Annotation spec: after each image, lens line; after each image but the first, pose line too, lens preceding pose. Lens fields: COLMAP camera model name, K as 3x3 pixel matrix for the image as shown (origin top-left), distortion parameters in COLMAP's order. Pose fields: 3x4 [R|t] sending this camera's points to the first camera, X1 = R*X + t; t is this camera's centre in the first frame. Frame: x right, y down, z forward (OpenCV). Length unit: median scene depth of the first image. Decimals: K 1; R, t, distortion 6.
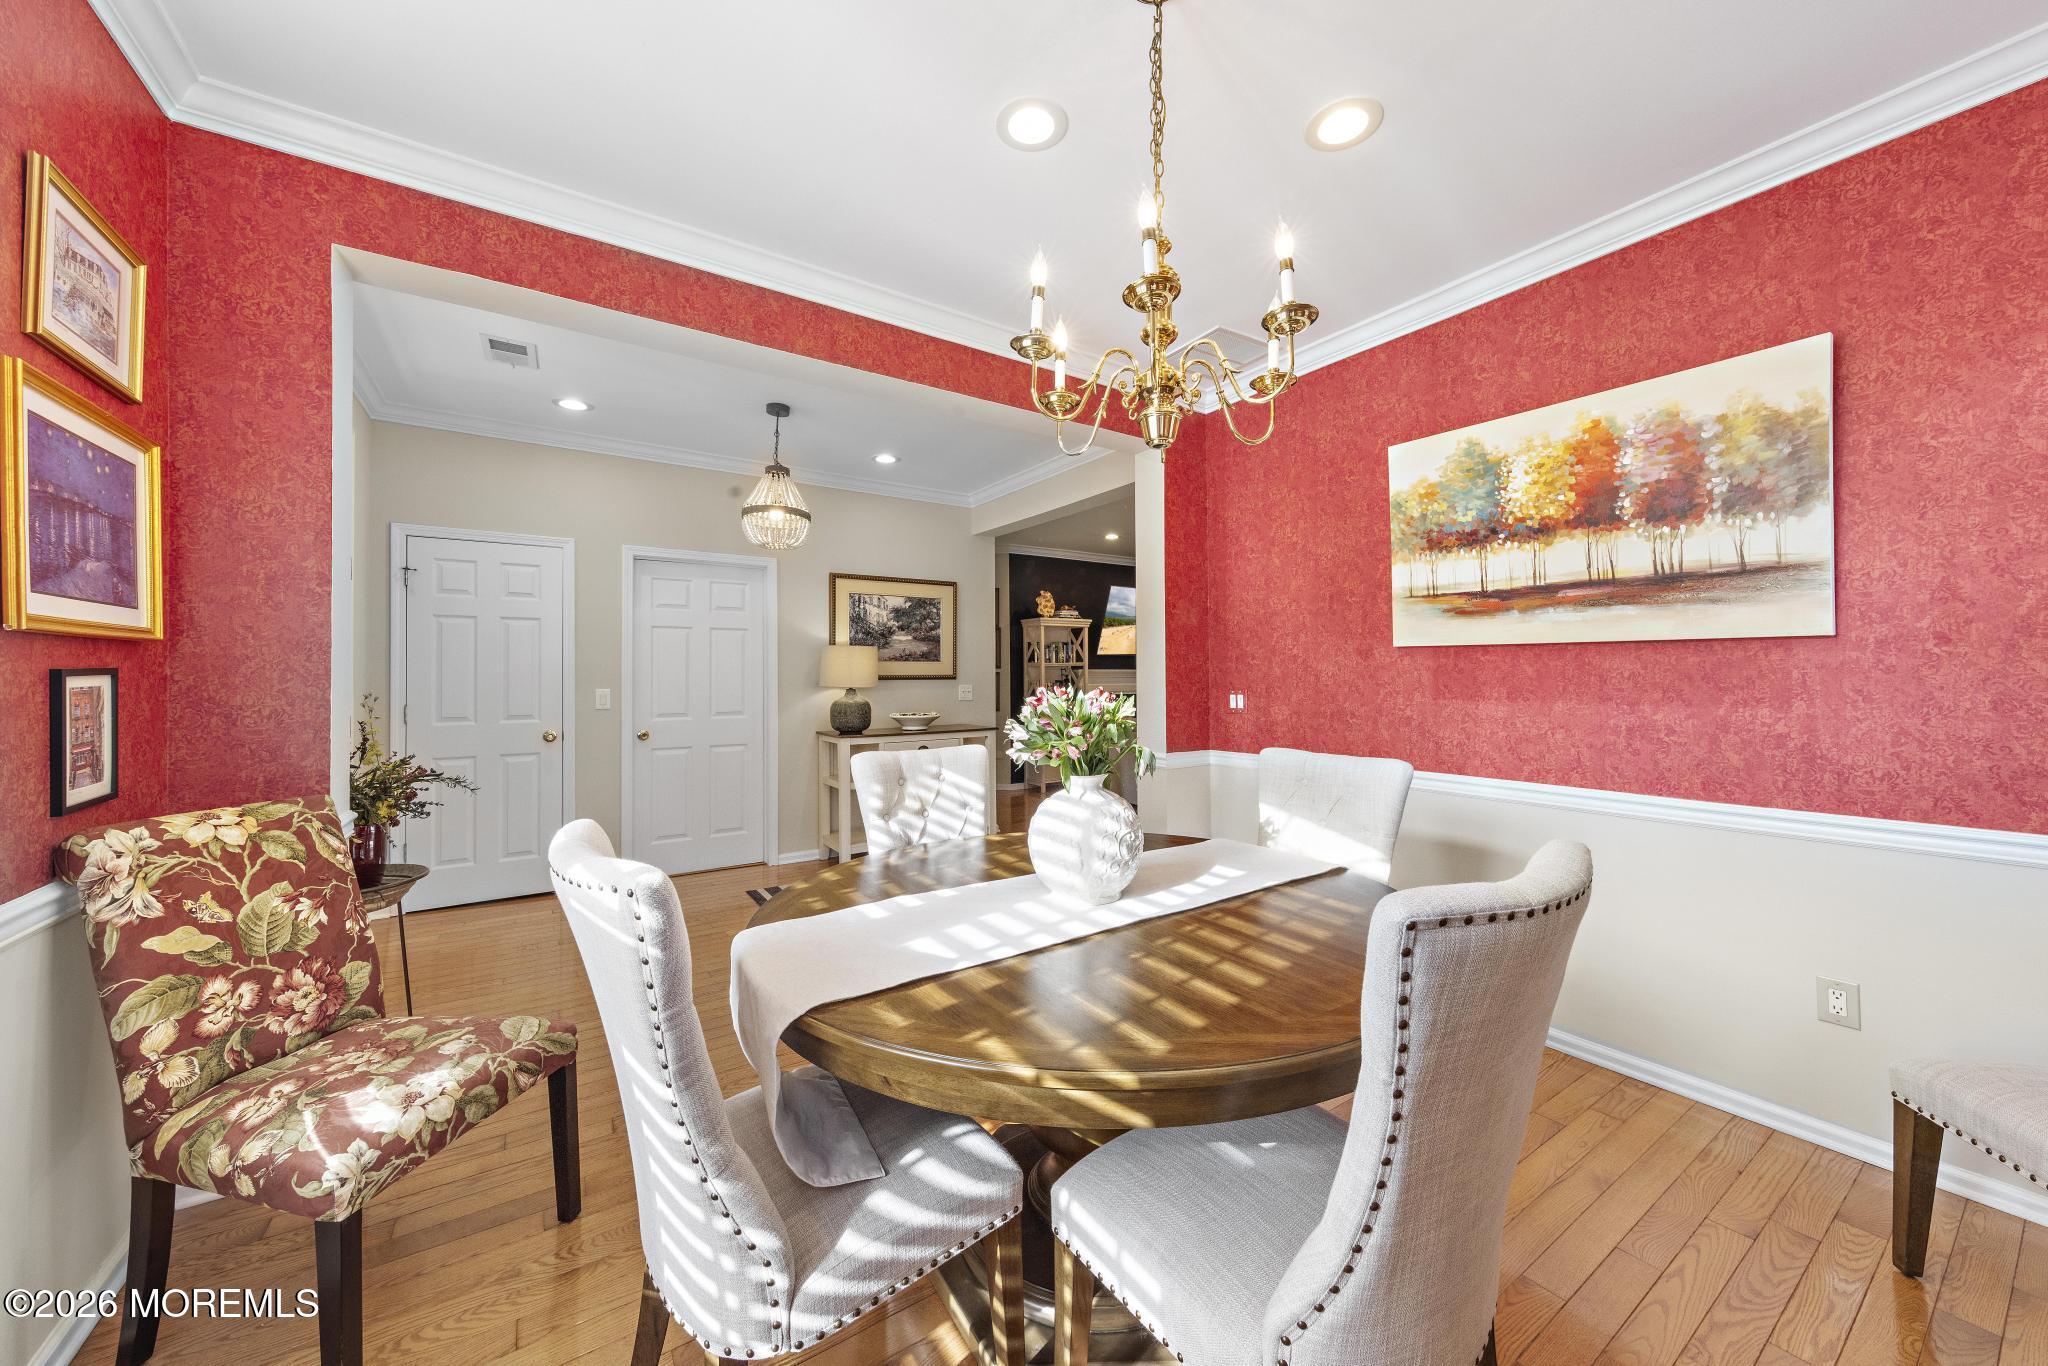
lens RADIAL K [[735.1, 0, 1029.3], [0, 735.1, 666.9], [0, 0, 1]] dist [0.000569, -0.000082]
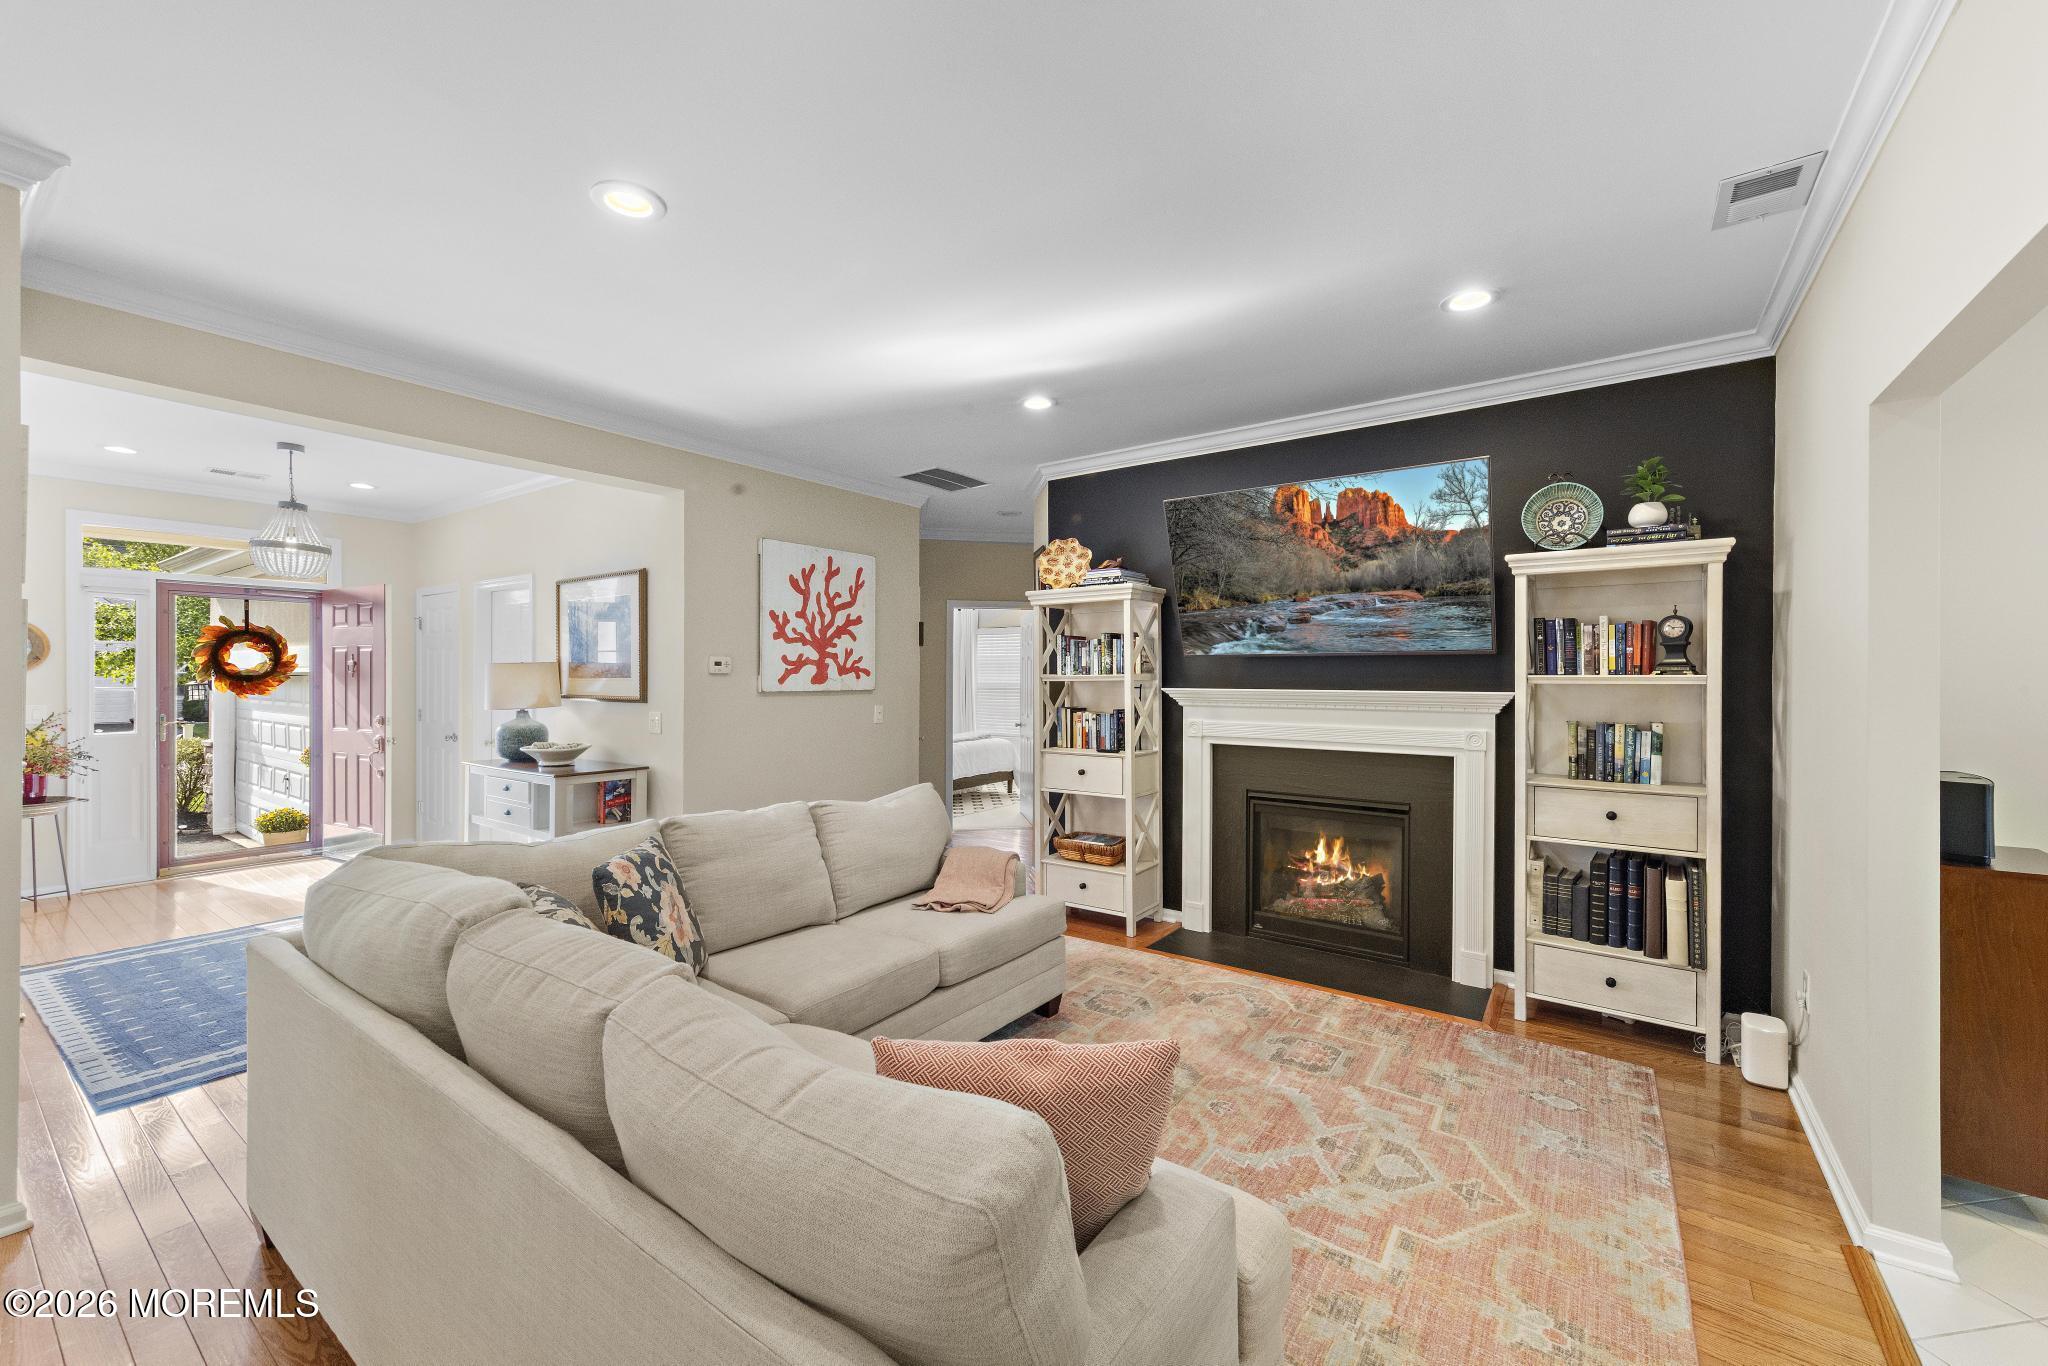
lens RADIAL K [[811.3, 0, 1033.1], [0, 811.3, 678.1], [0, 0, 1]] dist [0.006491, 0.000199]
pose [[0.351052, 0.005882, -0.936337, 1.804880], [0.007013, 0.999936, 0.008911, -0.027822], [0.936330, -0.009695, 0.350988, 2.490664]]
